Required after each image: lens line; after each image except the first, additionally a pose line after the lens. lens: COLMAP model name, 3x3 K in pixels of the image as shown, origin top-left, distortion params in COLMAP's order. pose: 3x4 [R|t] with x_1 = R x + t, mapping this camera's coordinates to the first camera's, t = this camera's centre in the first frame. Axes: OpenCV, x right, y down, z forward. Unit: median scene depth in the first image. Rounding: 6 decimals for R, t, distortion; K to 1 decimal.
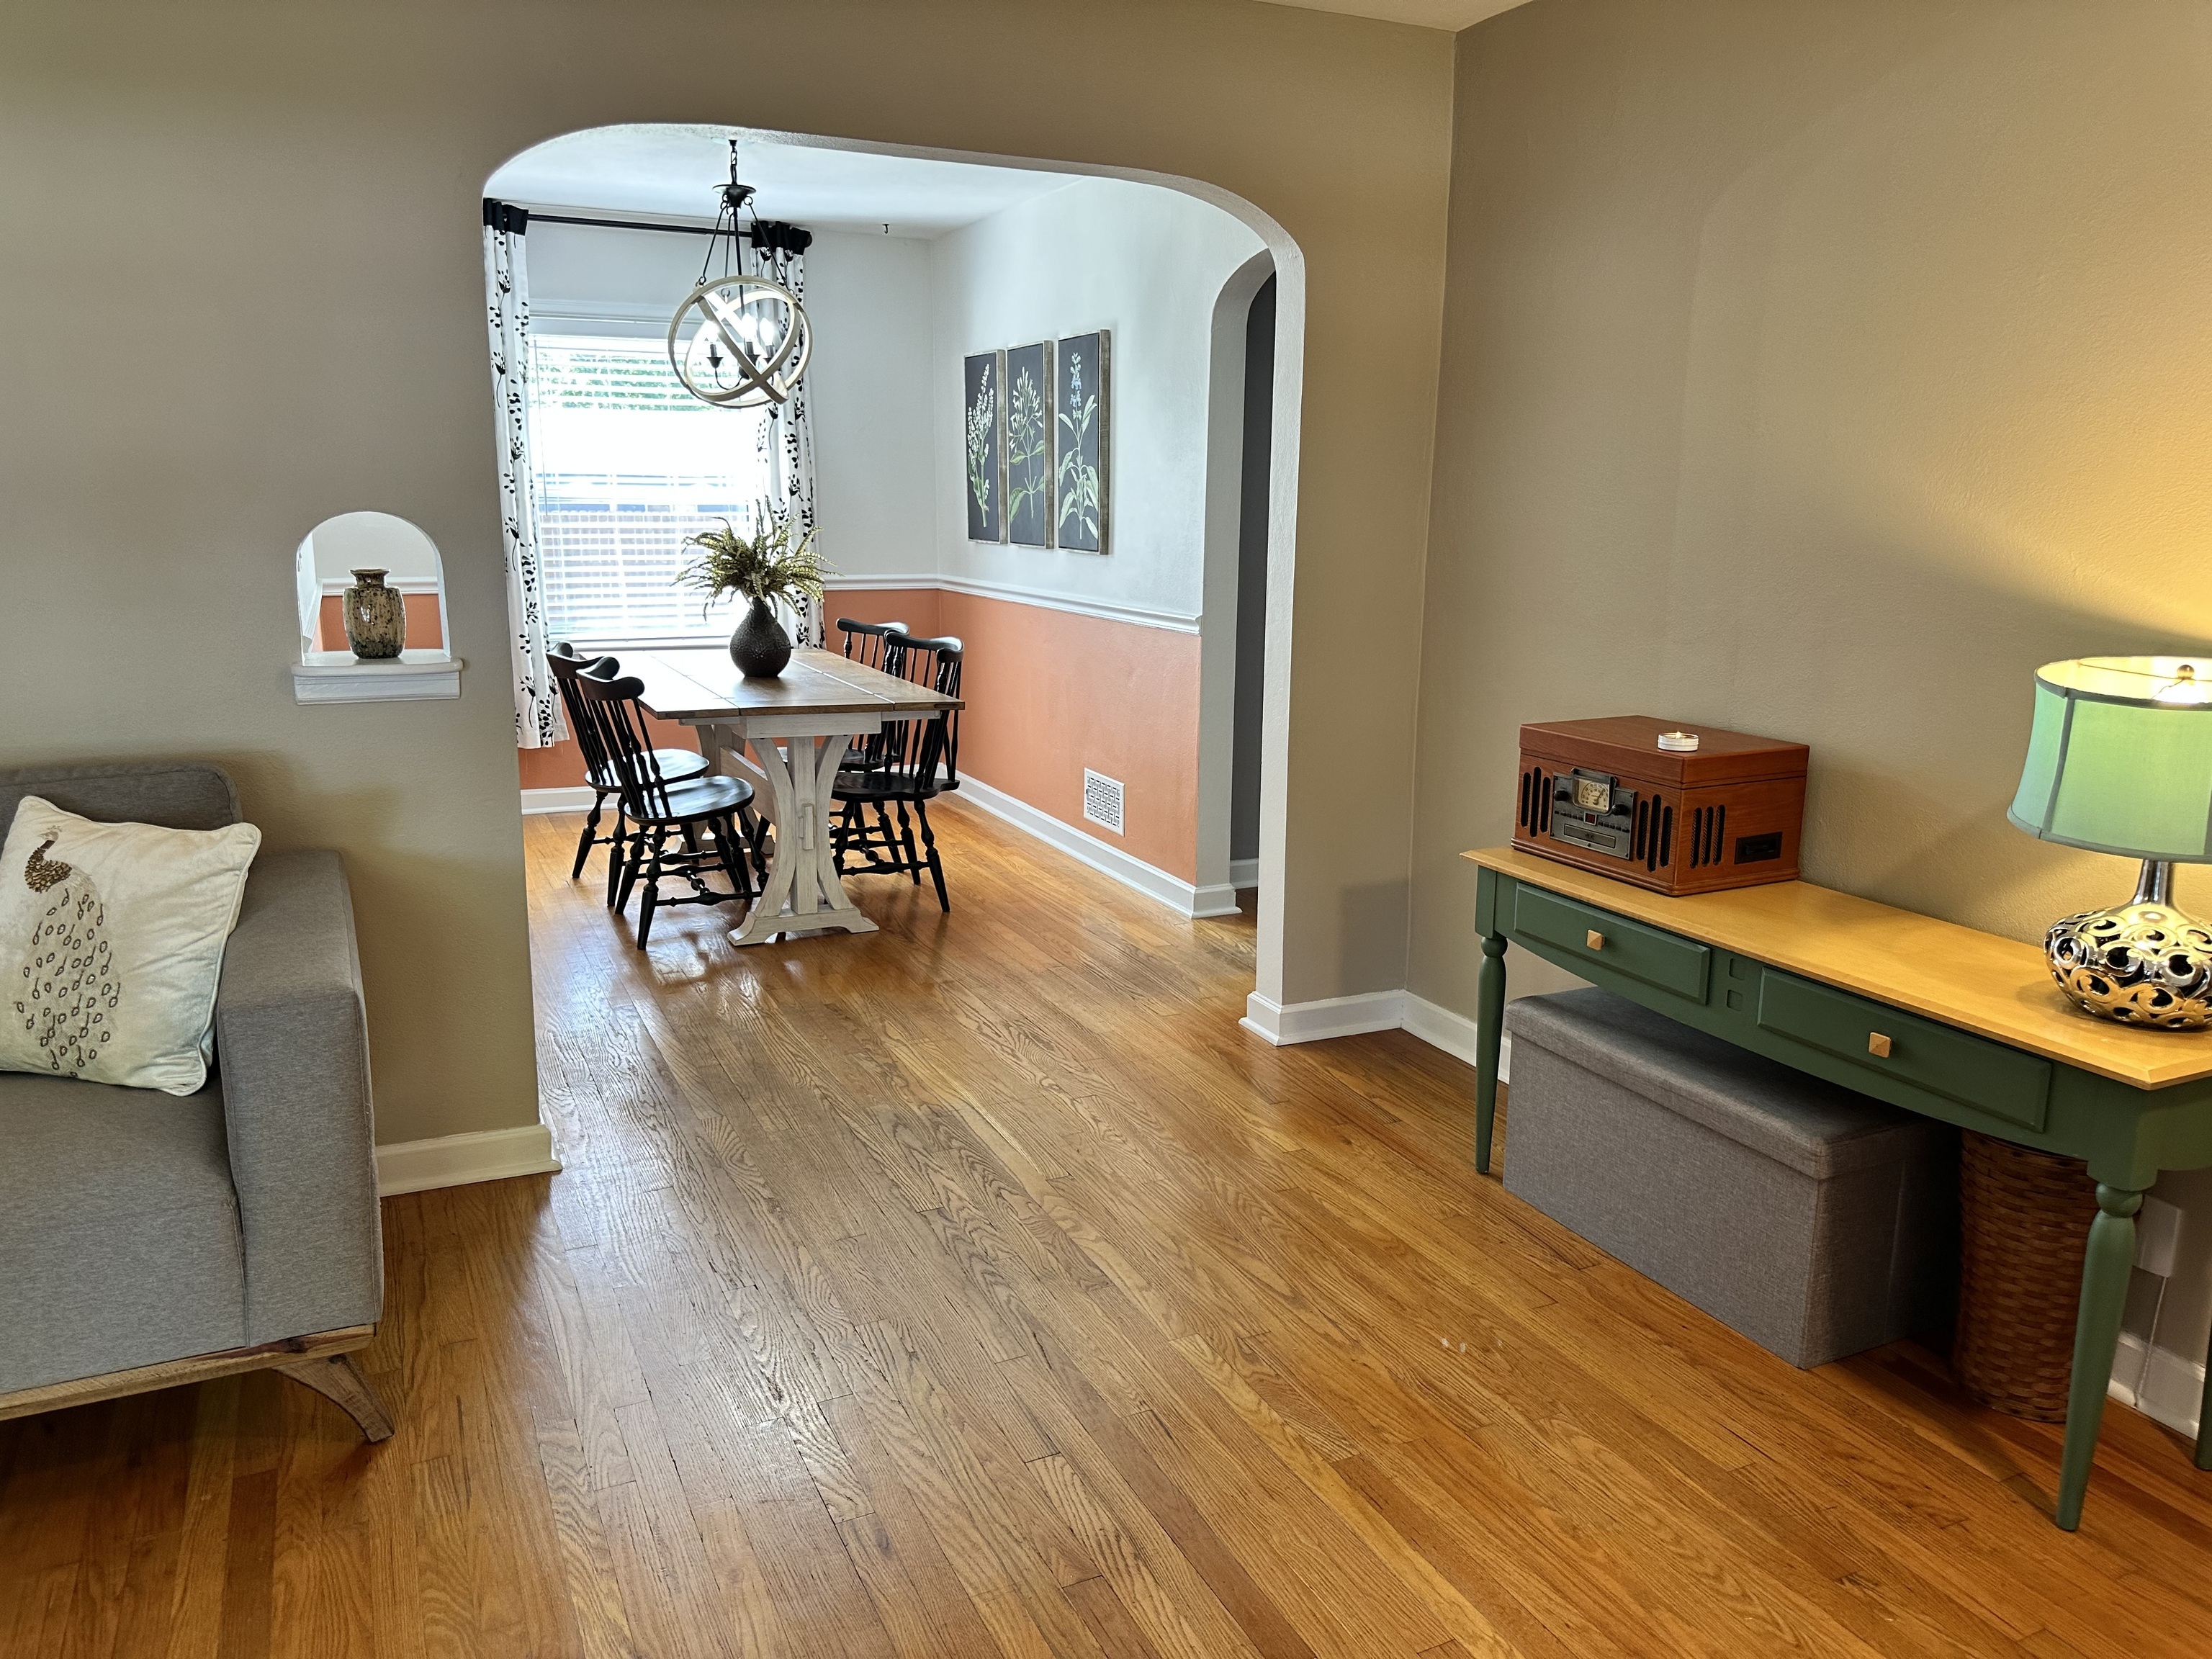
lens RADIAL K [[1538.5, 0, 1106.0], [0, 1538.5, 829.5], [0, 0, 1]] dist [0.142219, -0.220416]
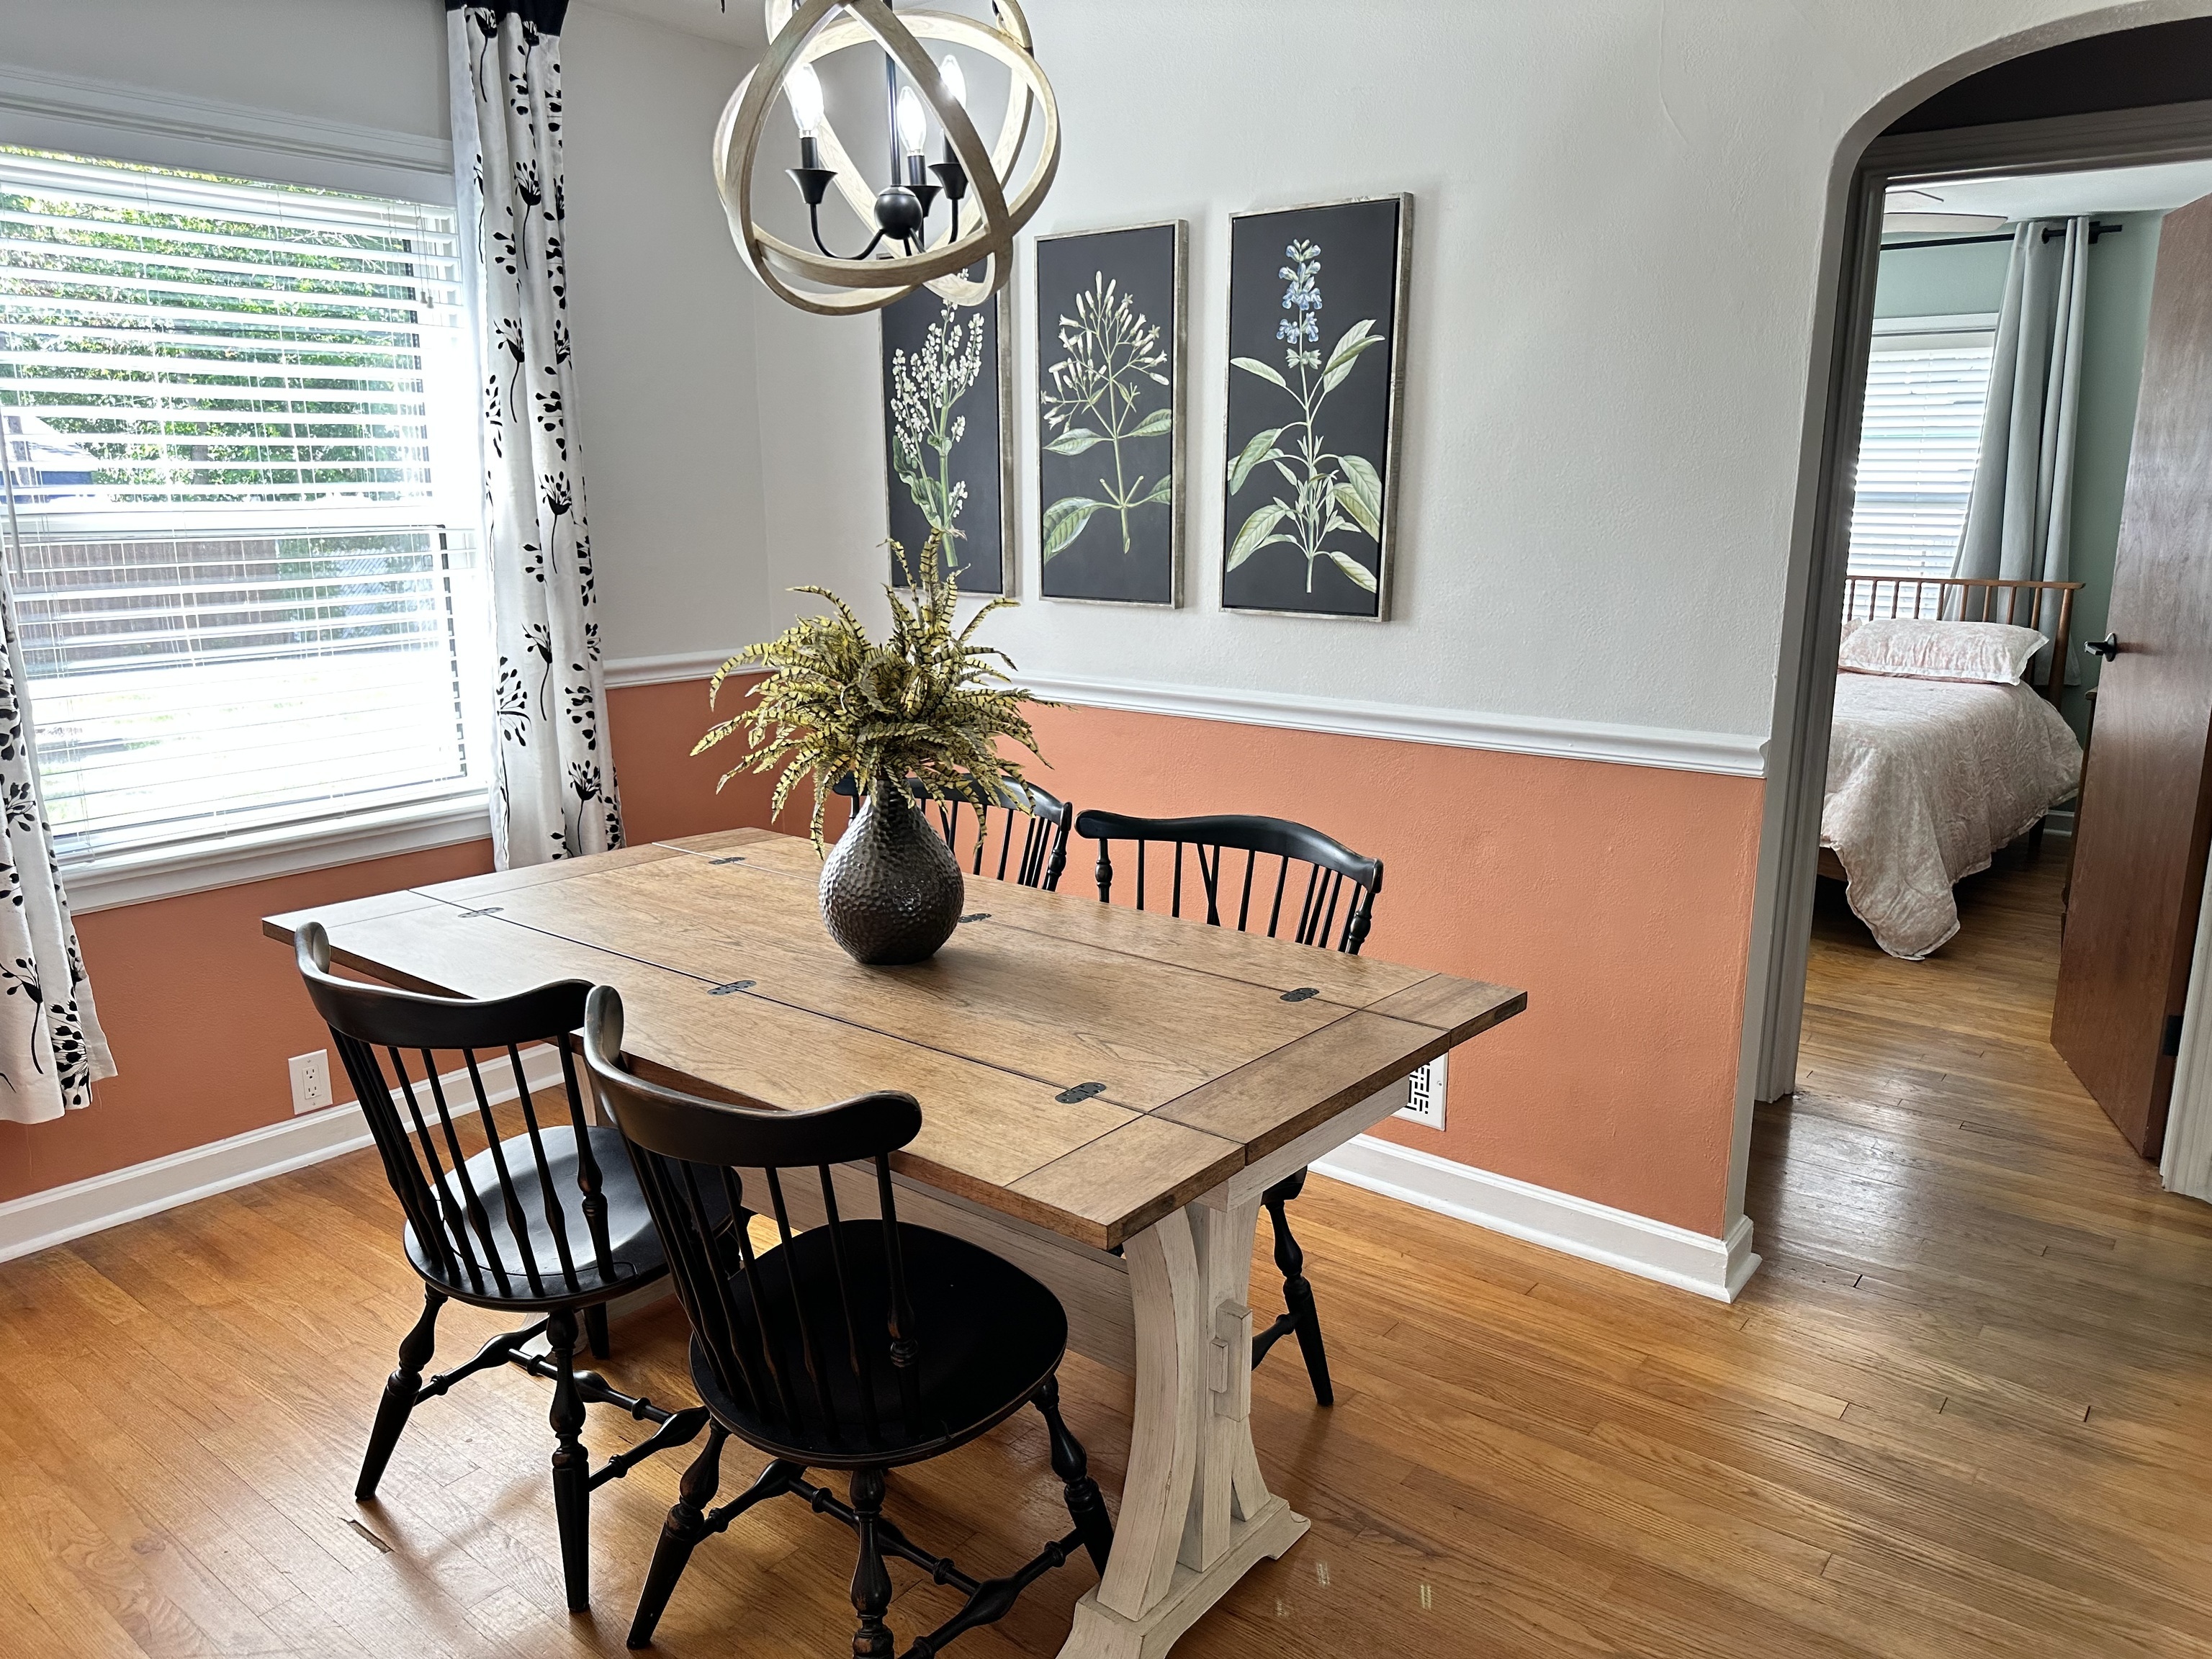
lens RADIAL K [[1538.5, 0, 1106.0], [0, 1538.5, 829.5], [0, 0, 1]] dist [0.142219, -0.220416]
pose [[0.894237, -0.103795, 0.435392, -0.362475], [0.101809, 0.994411, 0.027961, -0.144080], [-0.435861, 0.019323, 0.899807, 0.616867]]
